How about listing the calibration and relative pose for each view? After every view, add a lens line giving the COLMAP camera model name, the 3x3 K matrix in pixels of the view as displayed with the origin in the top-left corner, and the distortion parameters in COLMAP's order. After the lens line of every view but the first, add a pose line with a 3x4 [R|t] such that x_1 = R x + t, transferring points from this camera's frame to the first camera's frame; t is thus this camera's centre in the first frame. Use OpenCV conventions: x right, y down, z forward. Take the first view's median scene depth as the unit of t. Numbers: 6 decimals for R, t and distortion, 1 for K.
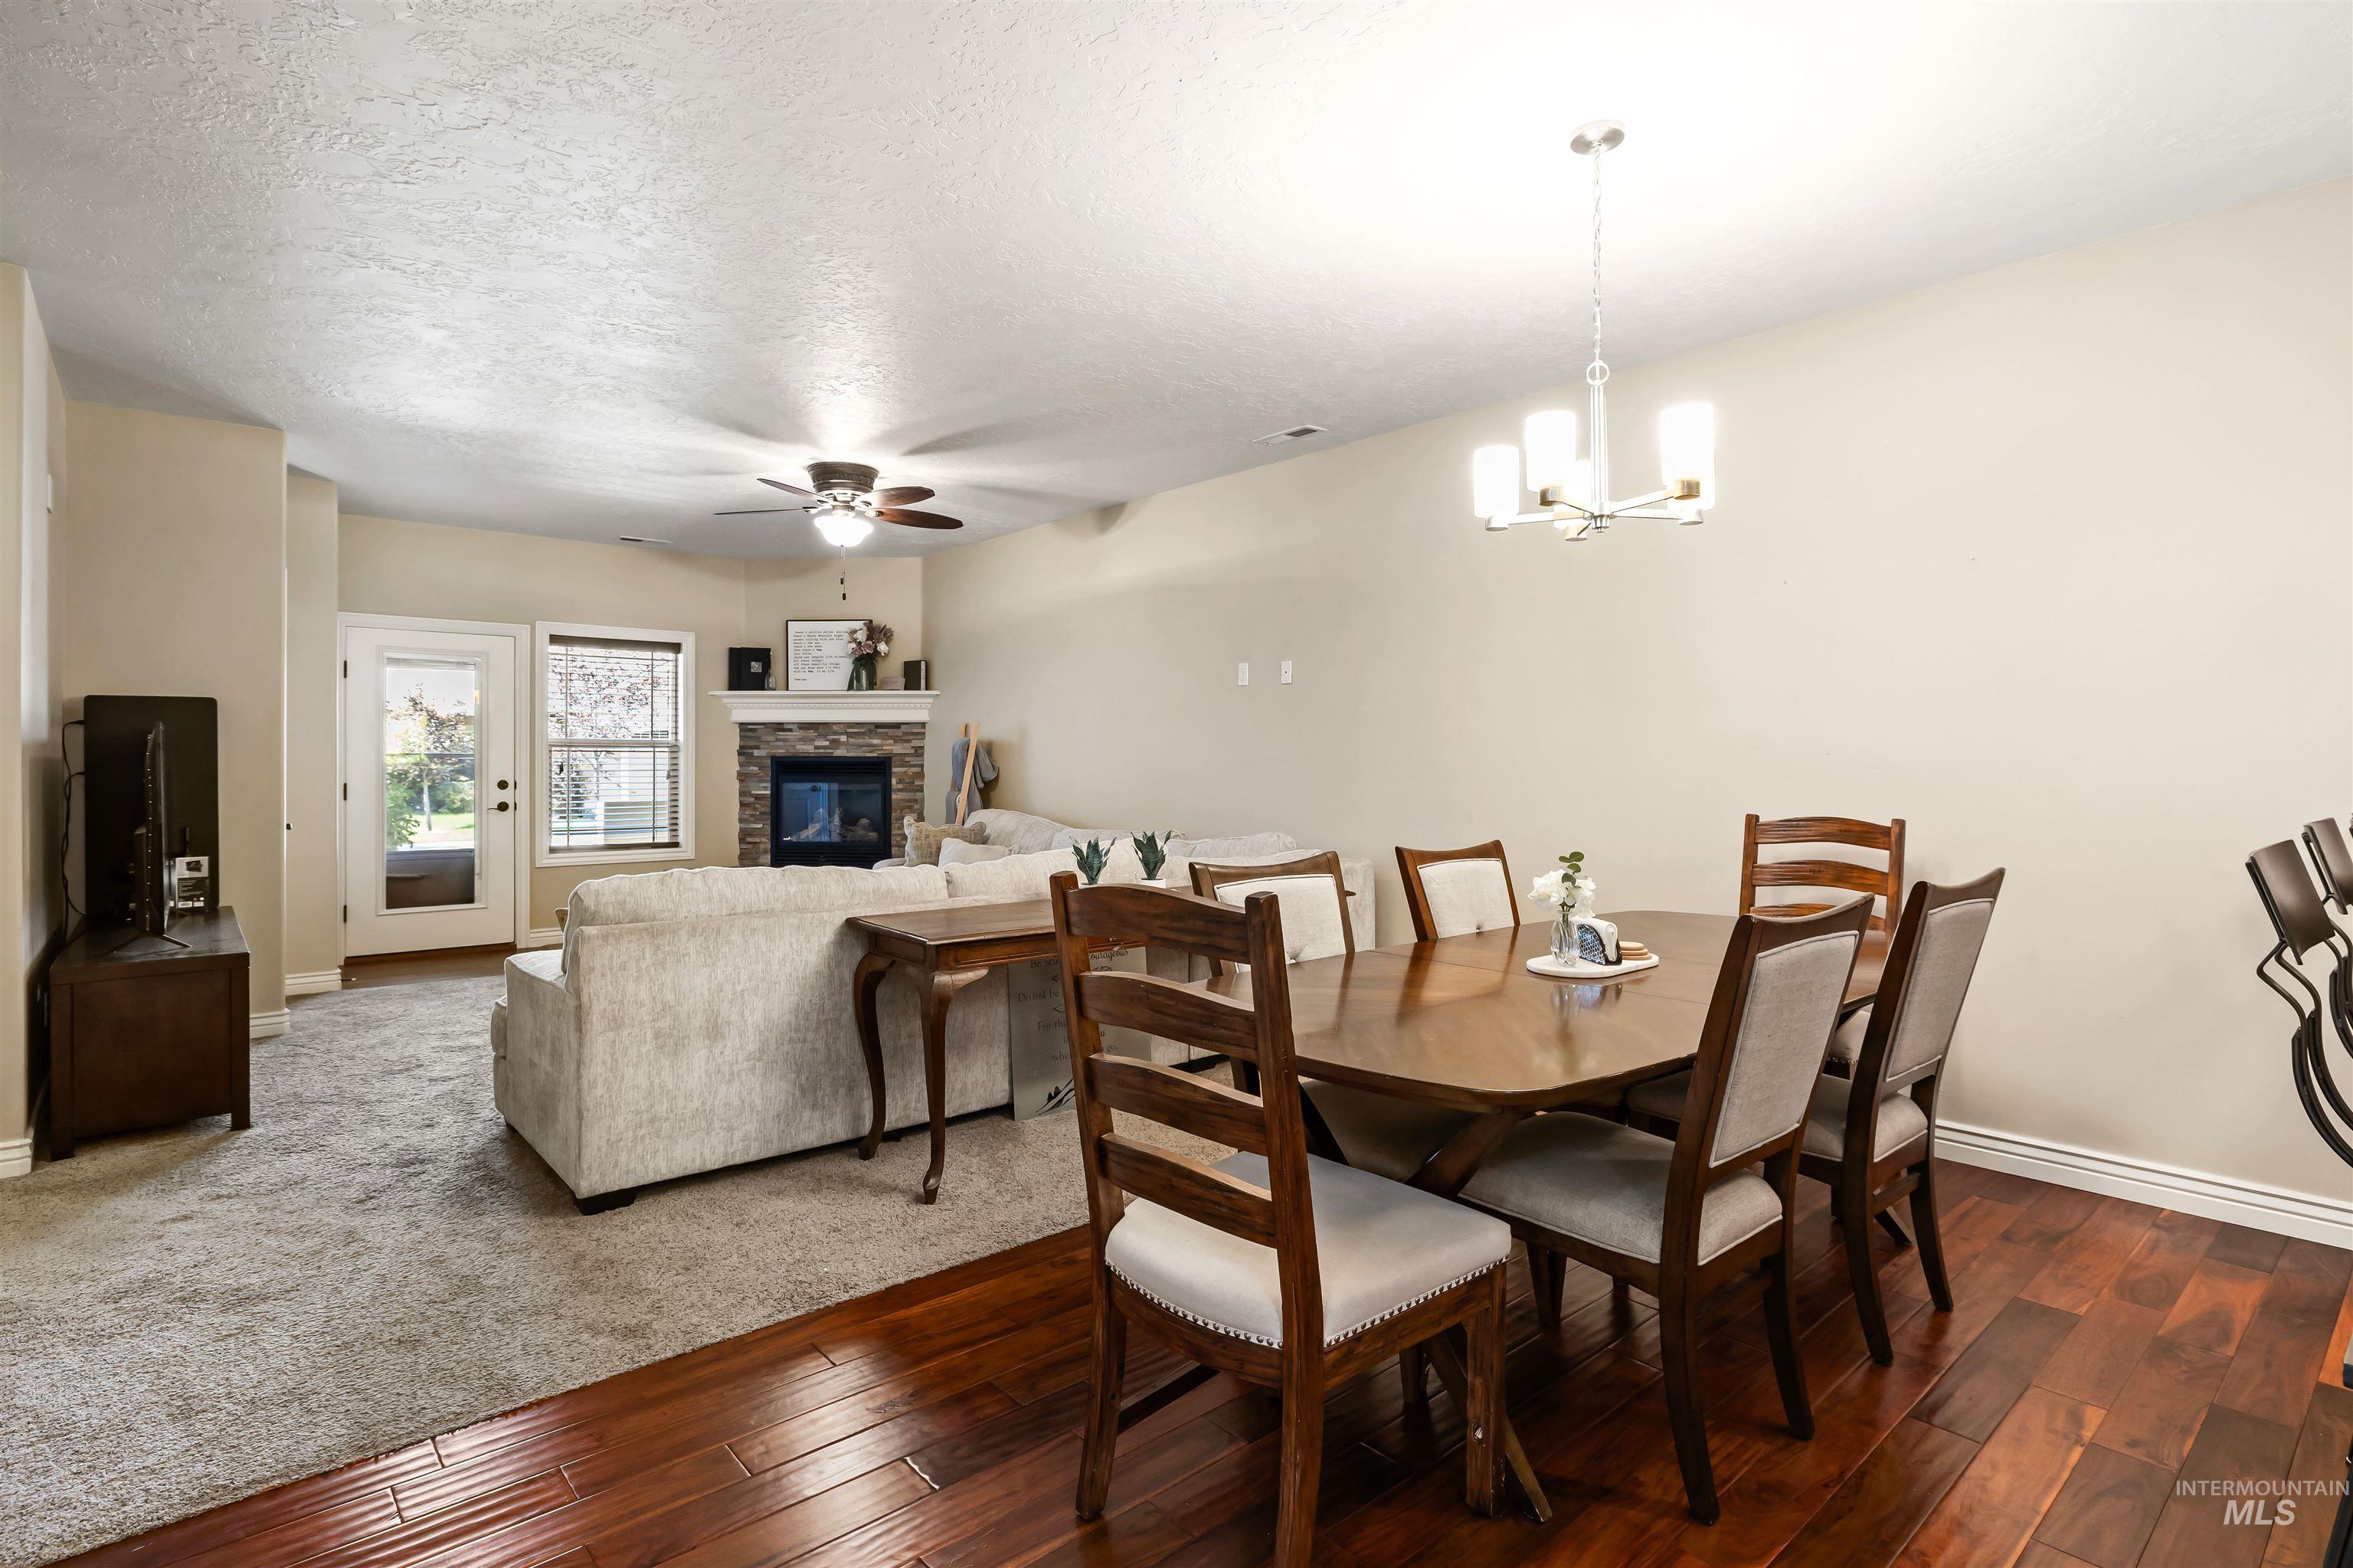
lens RADIAL K [[1195.7, 0, 1173.5], [0, 1195.7, 767.7], [0, 0, 1]] dist [-0.011106, 0.001124]
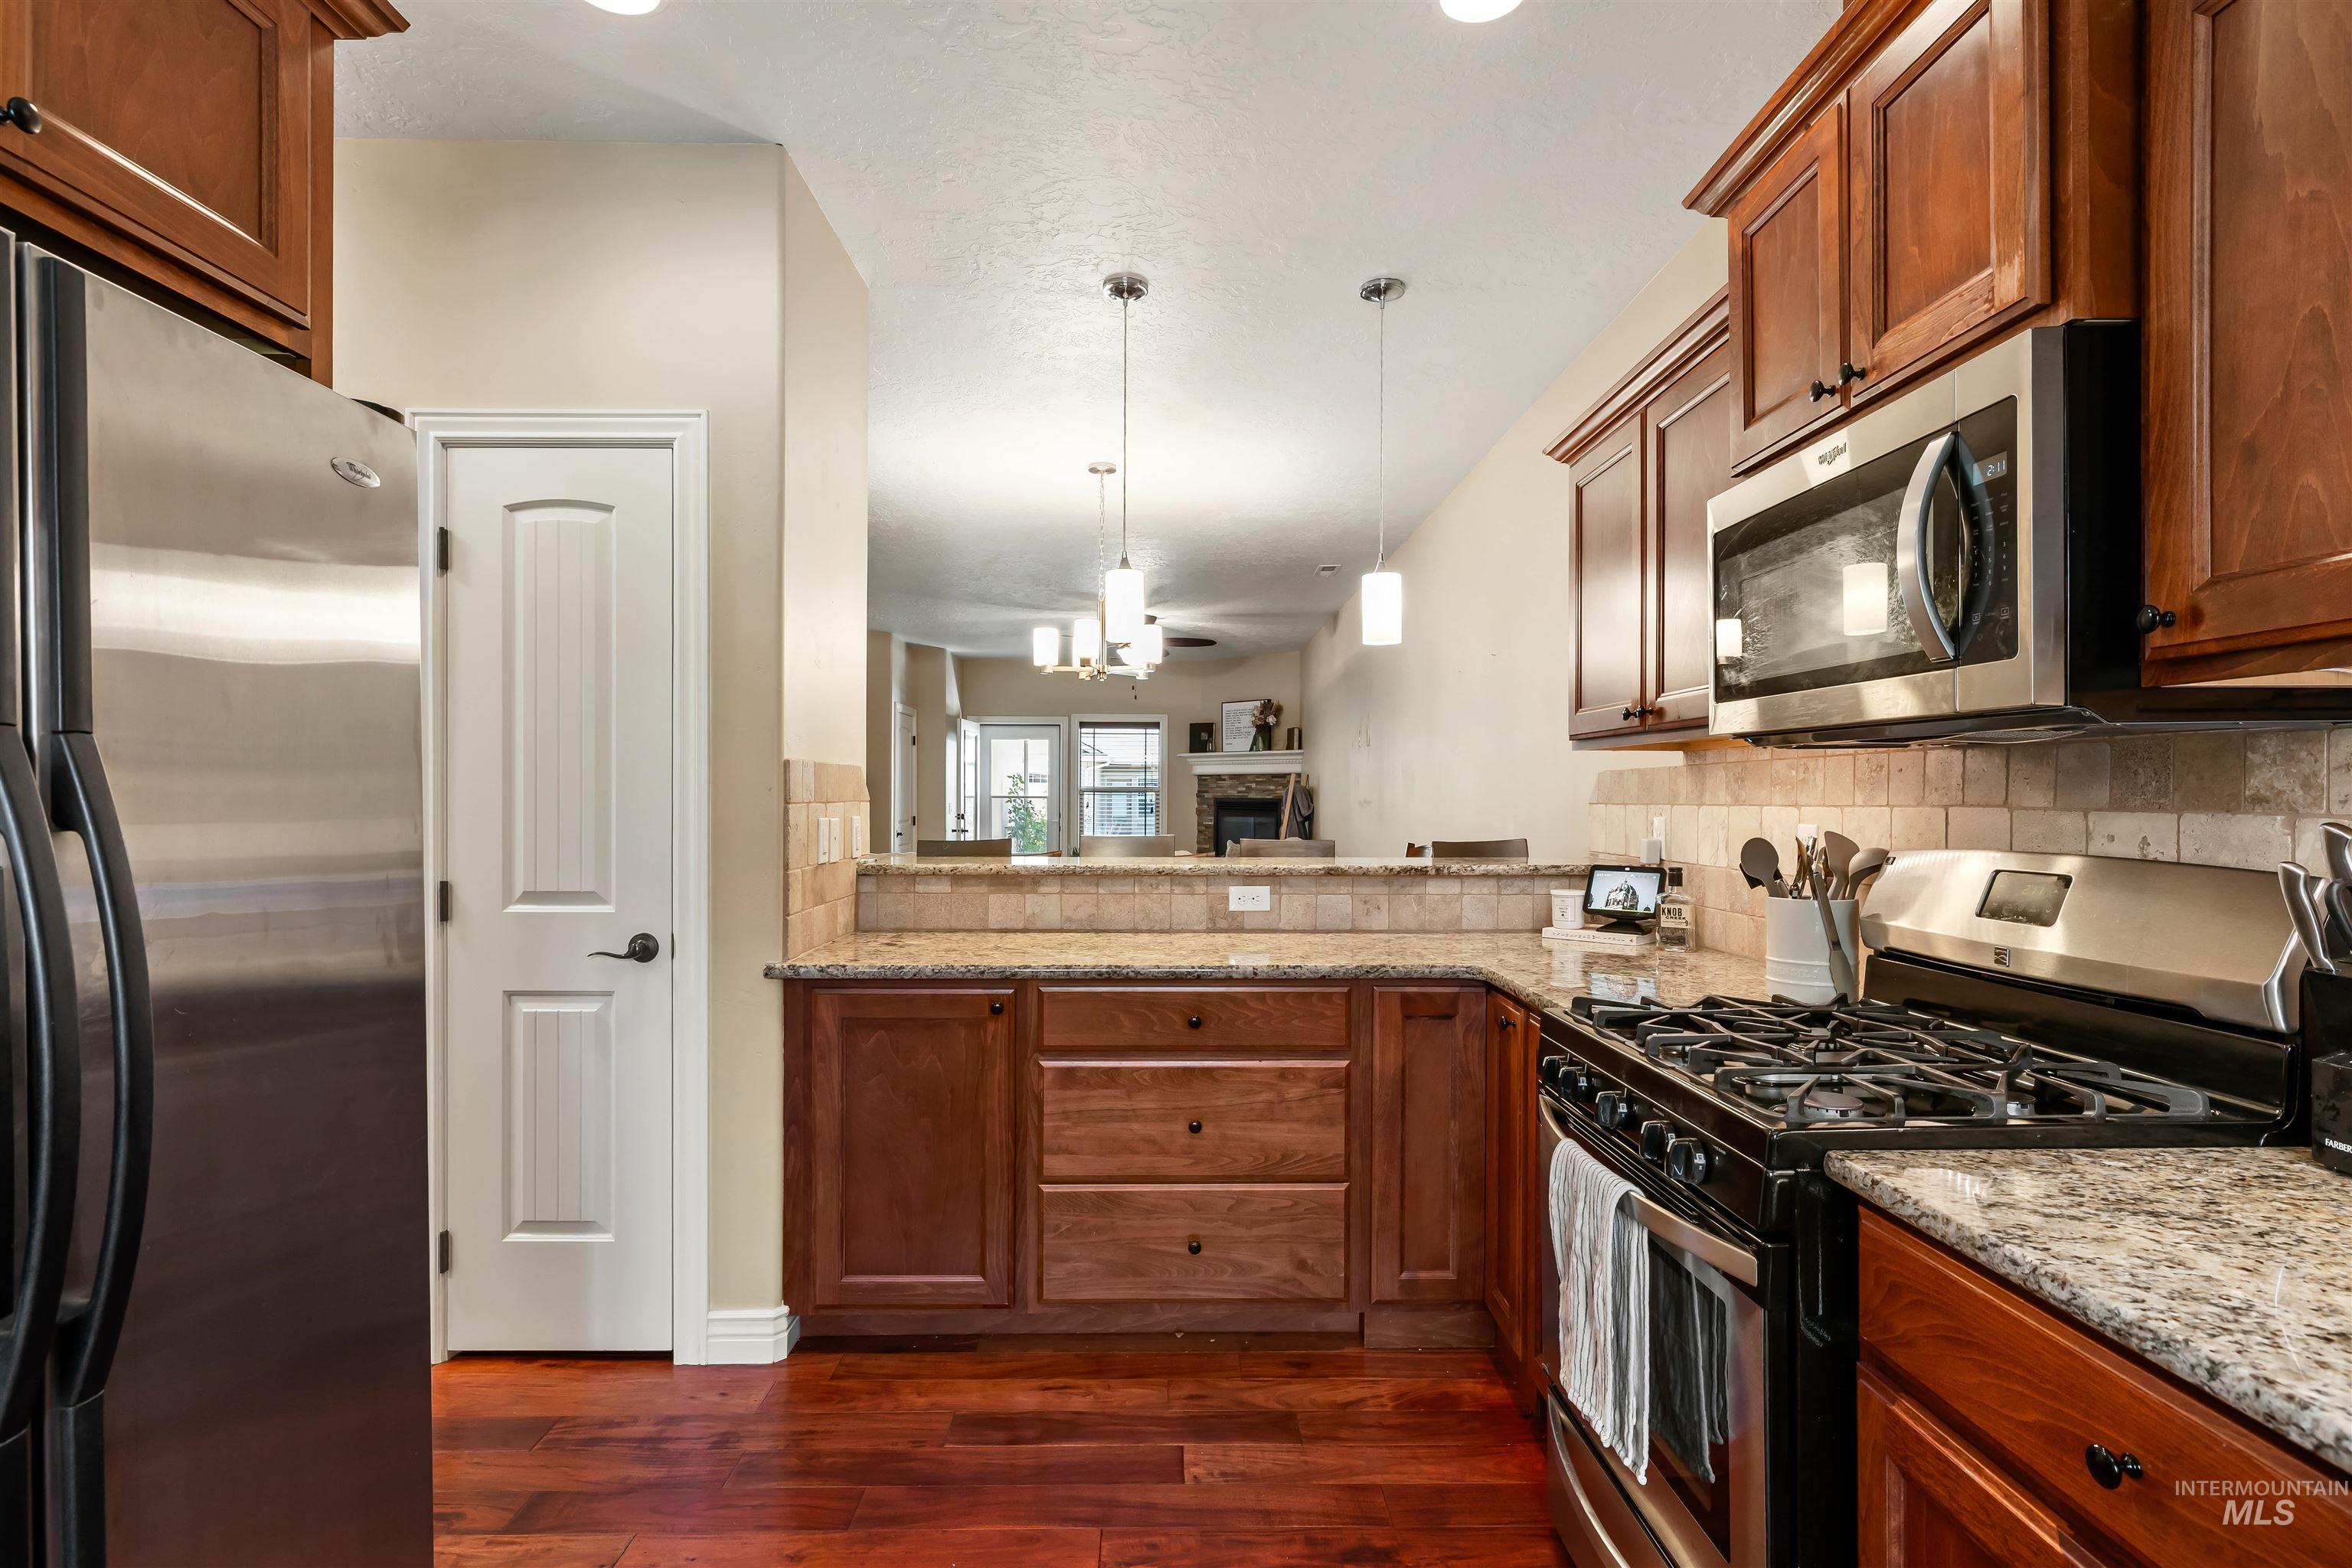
lens RADIAL K [[1242.2, 0, 1177.1], [0, 1242.2, 791.6], [0, 0, 1]] dist [-0.007474, -0.000286]
pose [[0.743500, 0.000800, -0.668735, 0.630052], [-0.011649, 0.999863, -0.011755, 0.000689], [0.668634, 0.016530, 0.743408, -0.136363]]
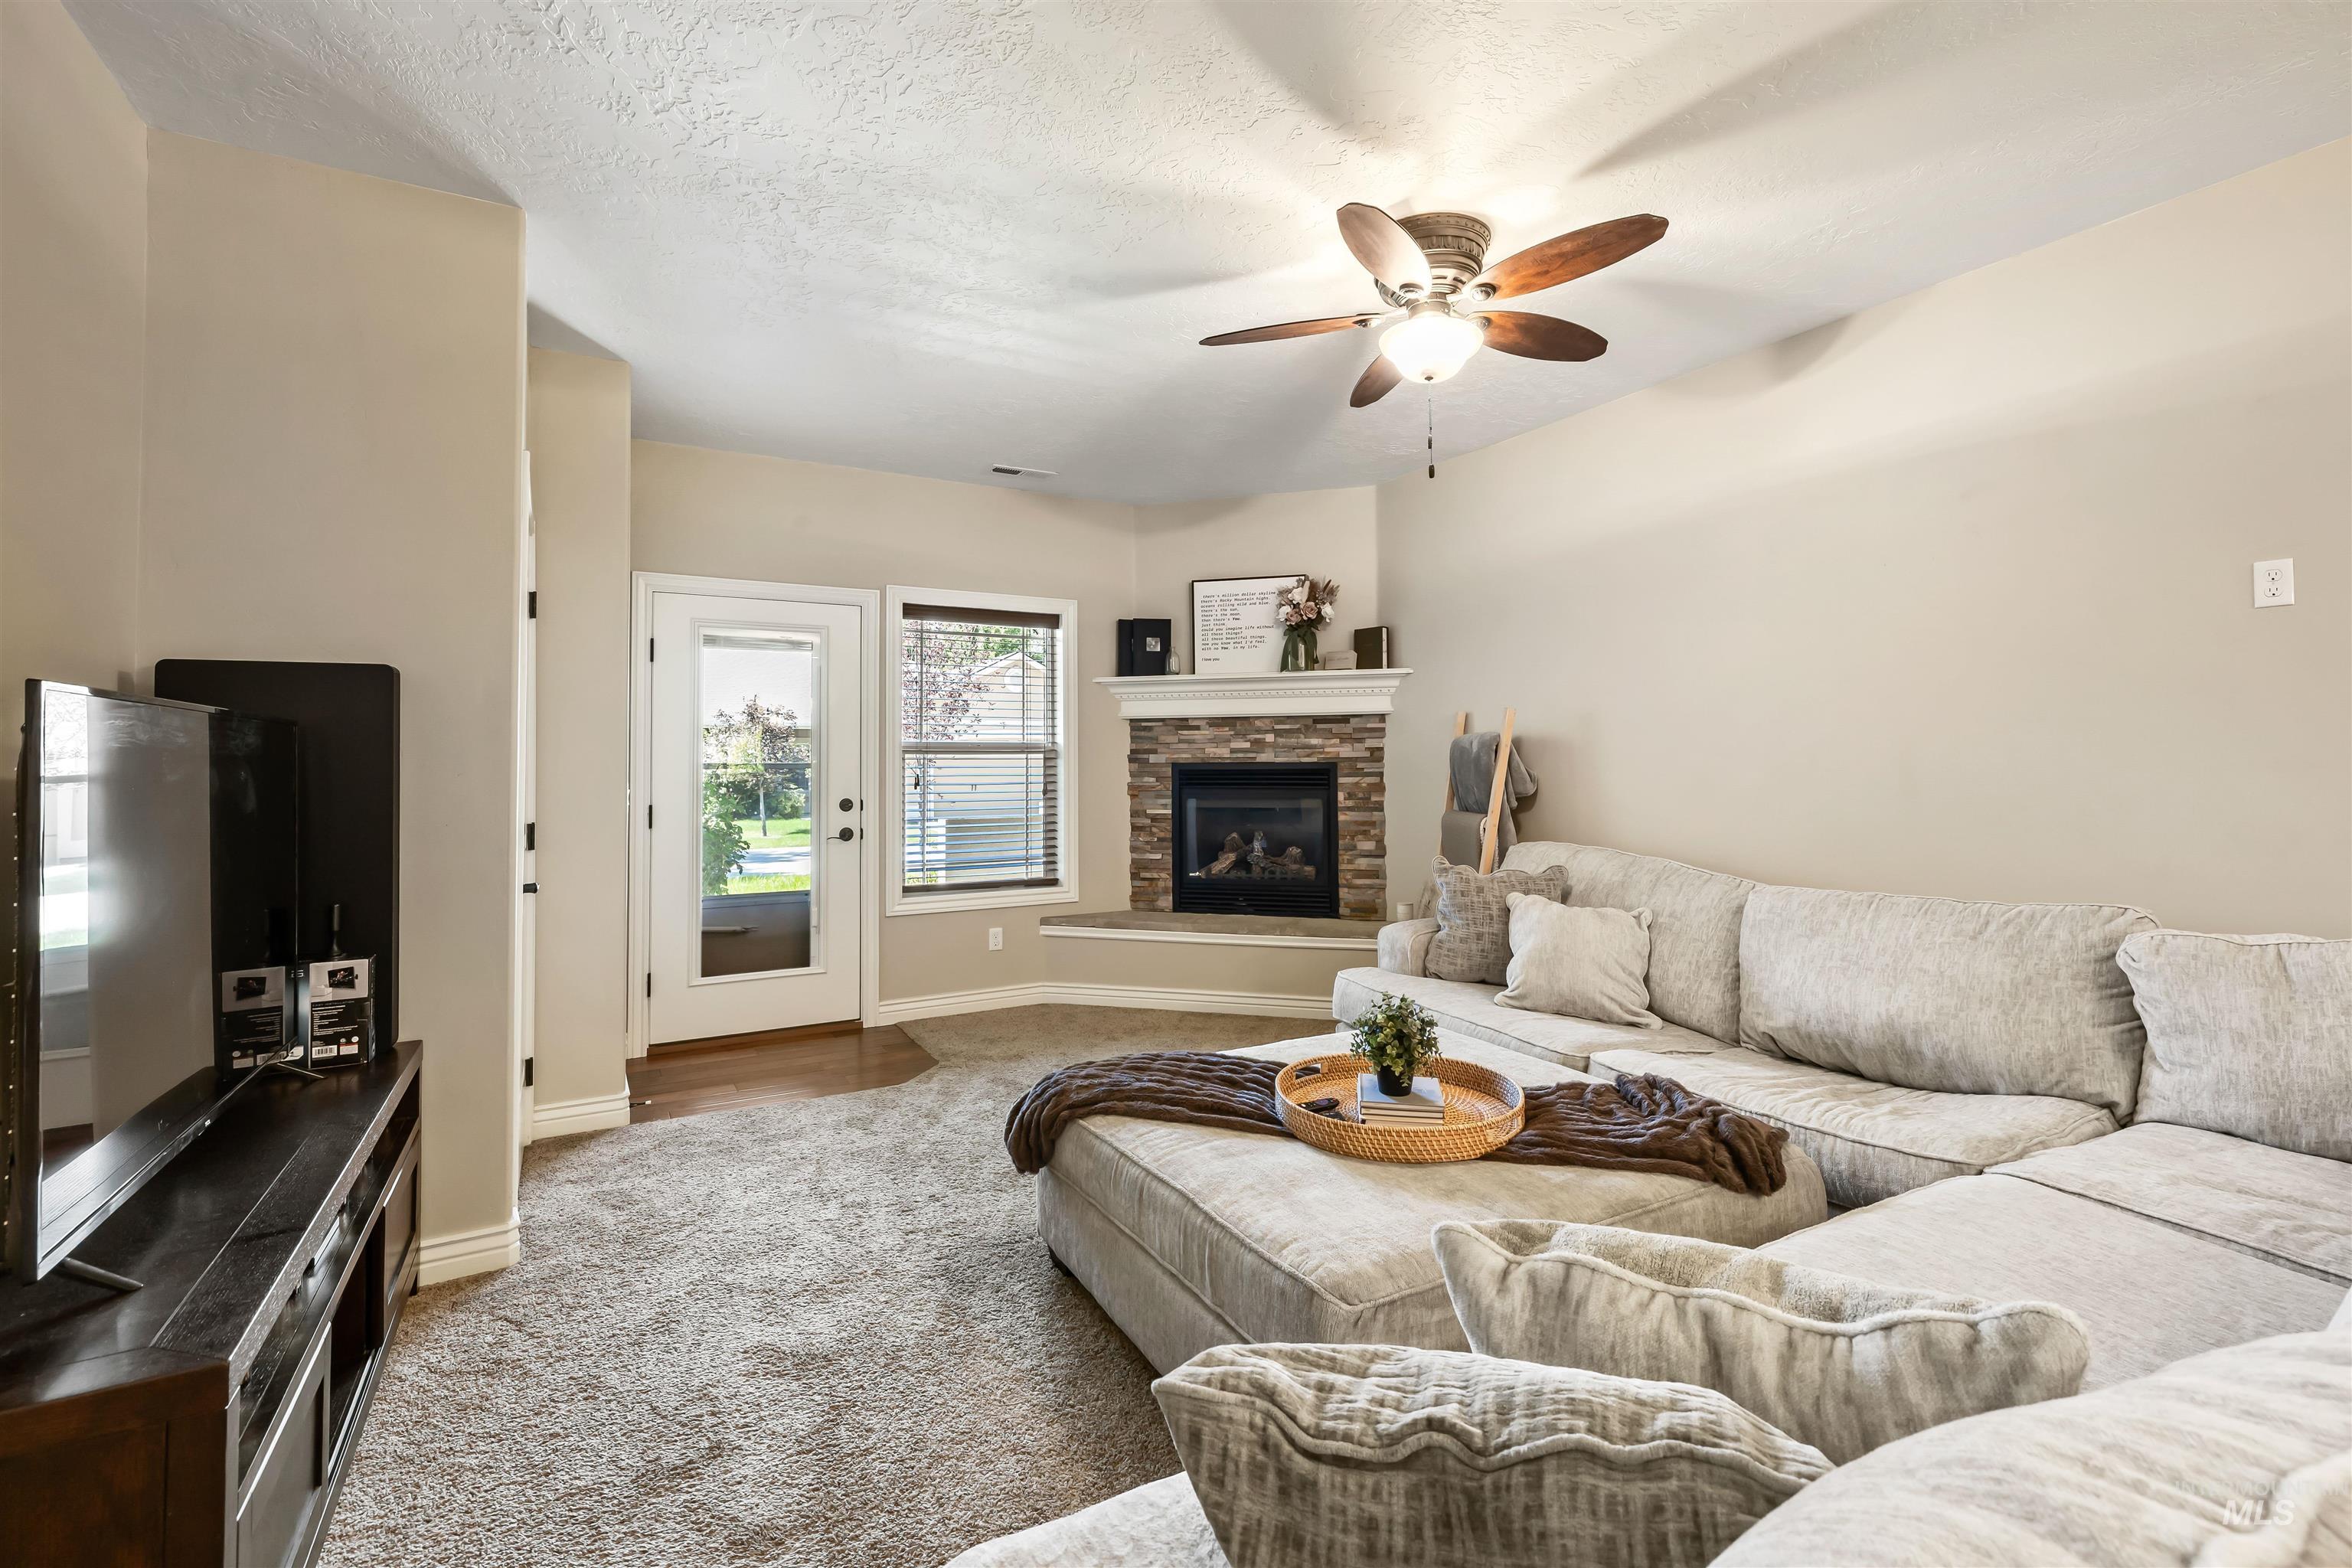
lens RADIAL K [[984.5, 0, 1122.6], [0, 984.5, 739.5], [0, 0, 1]] dist [0.000398, -0.000256]
pose [[0.977176, -0.015070, -0.211895, -0.238514], [0.008272, 0.999423, -0.032935, -0.004398], [0.212269, 0.030430, 0.976737, 0.394490]]
